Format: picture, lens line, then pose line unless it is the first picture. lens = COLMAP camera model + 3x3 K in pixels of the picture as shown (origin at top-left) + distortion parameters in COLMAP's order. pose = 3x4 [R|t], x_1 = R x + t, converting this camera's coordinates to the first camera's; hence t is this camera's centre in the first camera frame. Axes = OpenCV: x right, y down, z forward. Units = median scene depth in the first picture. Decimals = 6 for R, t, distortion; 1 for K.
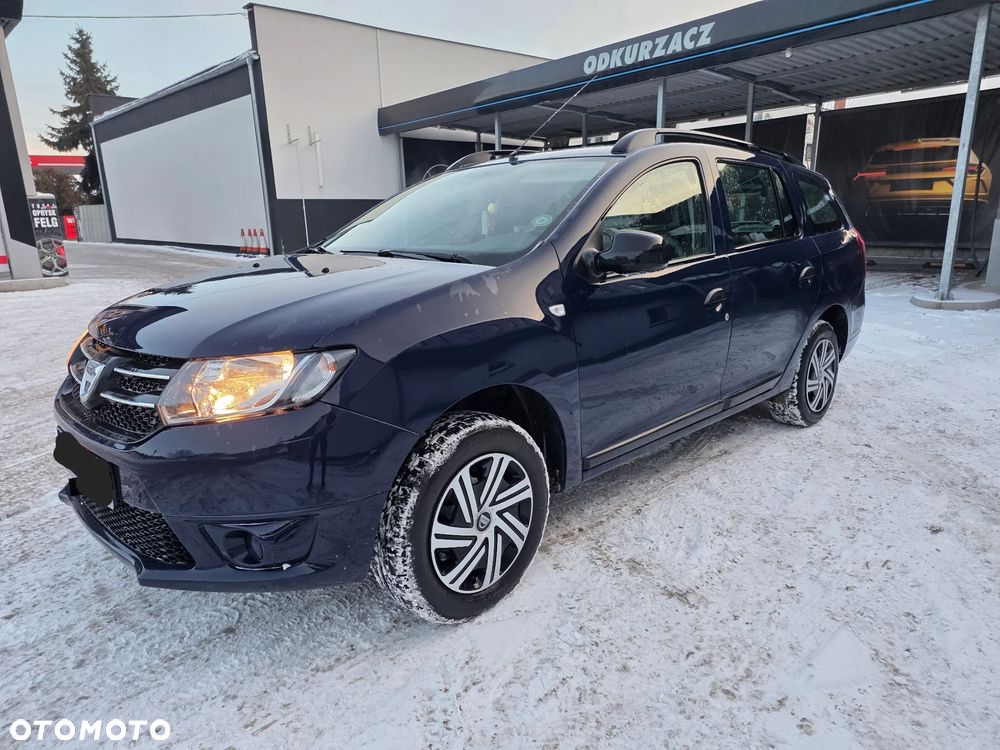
lens RADIAL K [[656.8, 0, 502.9], [0, 656.8, 370.8], [0, 0, 1]] dist [0.062952, -0.040240]
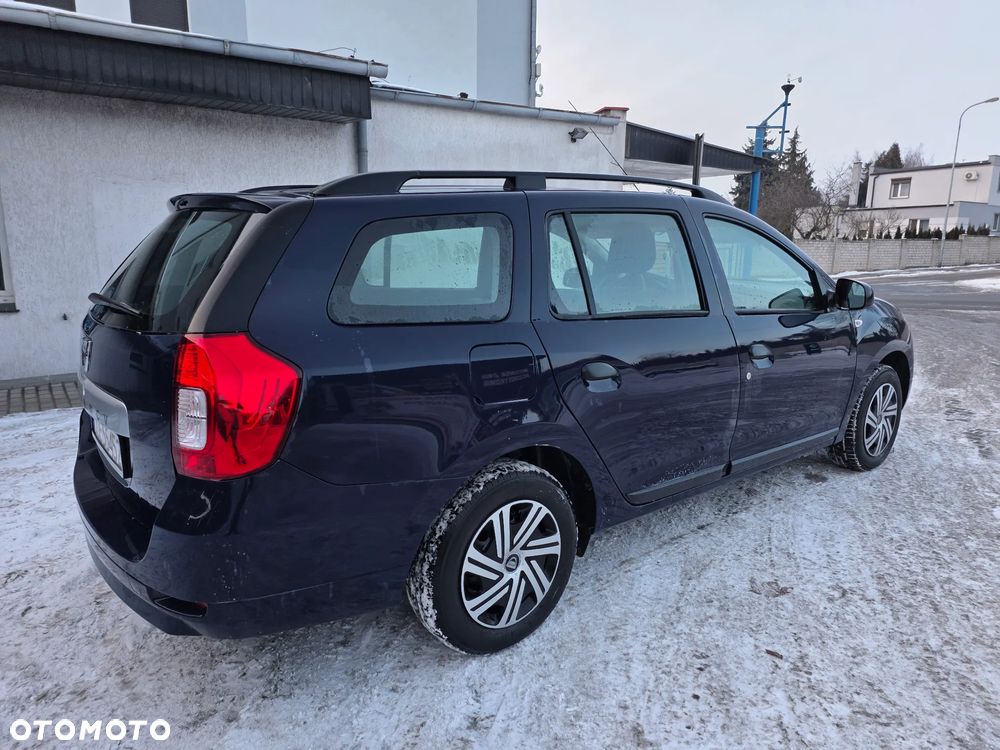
lens RADIAL K [[656.8, 0, 504.8], [0, 656.8, 383.1], [0, 0, 1]] dist [0.062952, -0.040240]
pose [[-0.993310, -0.012829, 0.114767, 0.165017], [0.036473, 0.908092, 0.417178, -0.637727], [-0.109571, 0.418573, -0.901549, 2.590765]]
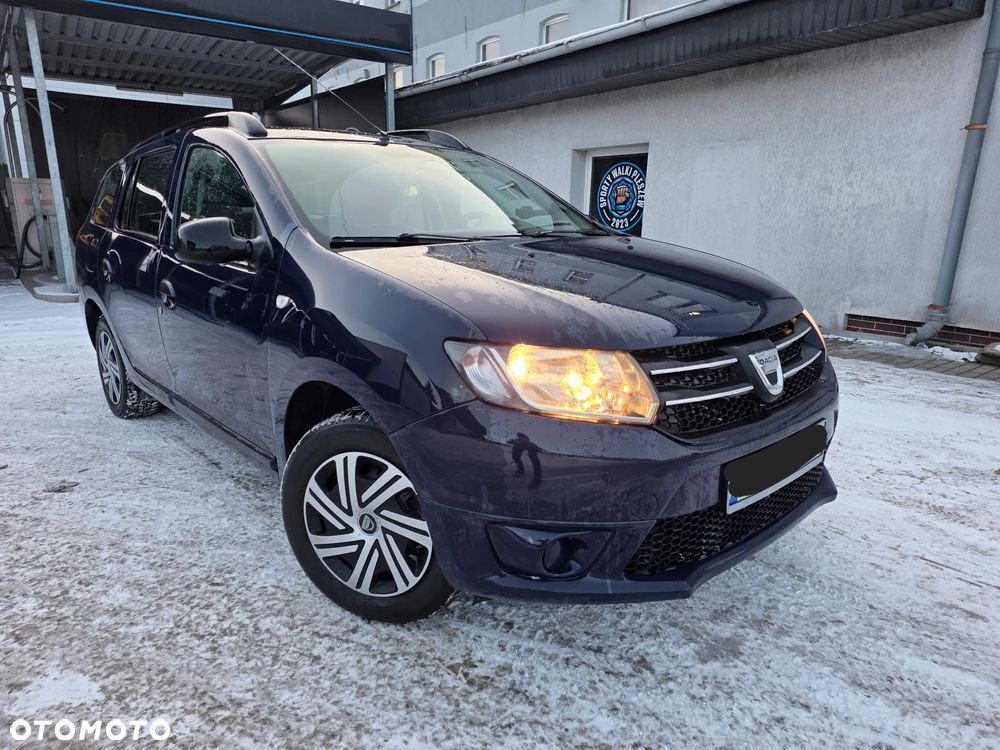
lens RADIAL K [[656.8, 0, 485.3], [0, 656.8, 380.0], [0, 0, 1]] dist [0.062952, -0.040240]
pose [[0.073190, -0.229603, 0.970529, -1.135104], [0.219401, 0.953005, 0.208912, -0.184073], [-0.972886, 0.197645, 0.120125, 0.951856]]
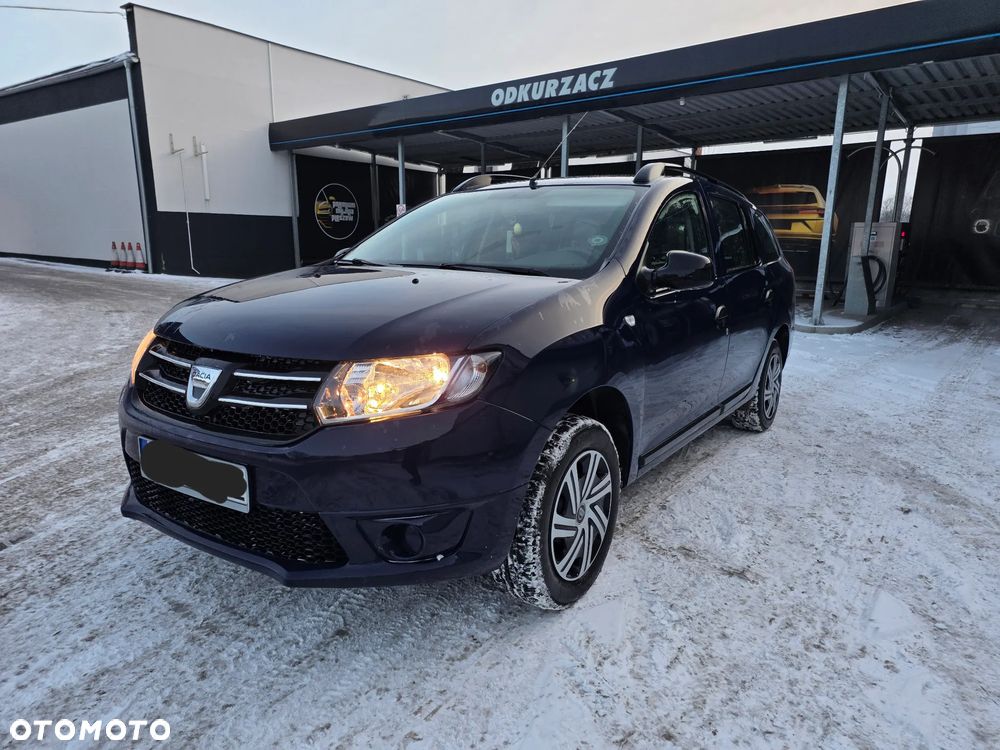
lens RADIAL K [[656.8, 0, 505.4], [0, 656.8, 374.4], [0, 0, 1]] dist [0.062952, -0.040240]
pose [[0.981758, -0.004613, 0.190080, -0.271690], [0.010541, 0.999489, -0.030186, 0.023908], [-0.189843, 0.031639, 0.981304, -0.035245]]
